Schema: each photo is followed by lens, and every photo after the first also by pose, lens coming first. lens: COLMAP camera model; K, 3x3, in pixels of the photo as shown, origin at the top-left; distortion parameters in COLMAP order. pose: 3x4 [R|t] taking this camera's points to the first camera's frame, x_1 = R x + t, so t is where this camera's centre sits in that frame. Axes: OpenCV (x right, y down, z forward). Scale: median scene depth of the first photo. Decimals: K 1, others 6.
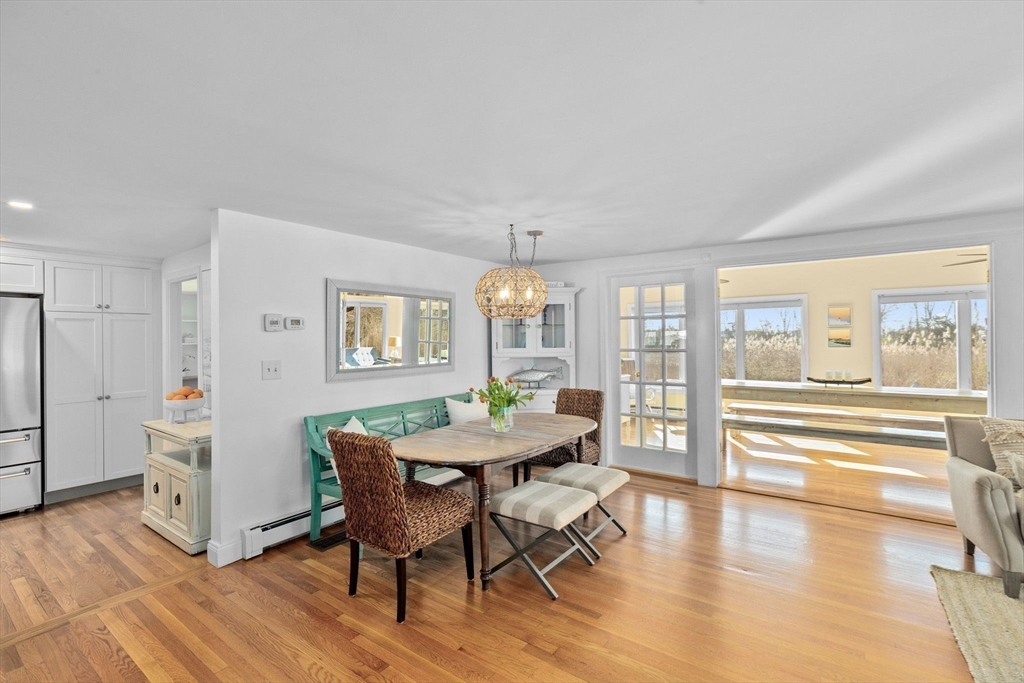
lens RADIAL K [[457.8, 0, 514.0], [0, 457.8, 338.1], [0, 0, 1]] dist [-0.003039, -0.000082]
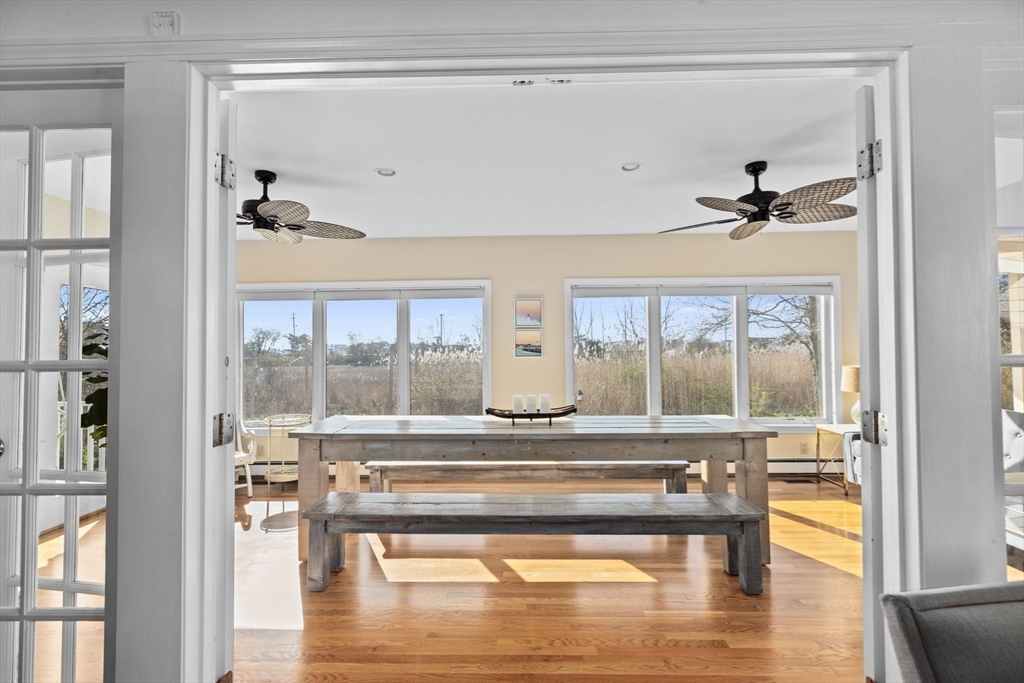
lens RADIAL K [[457.8, 0, 510.8], [0, 457.8, 340.9], [0, 0, 1]] dist [-0.003039, -0.000082]
pose [[0.824046, 0.013109, 0.566371, 0.316886], [0.000555, 0.999713, -0.023946, 0.013688], [-0.566522, 0.020047, 0.823803, 0.474147]]
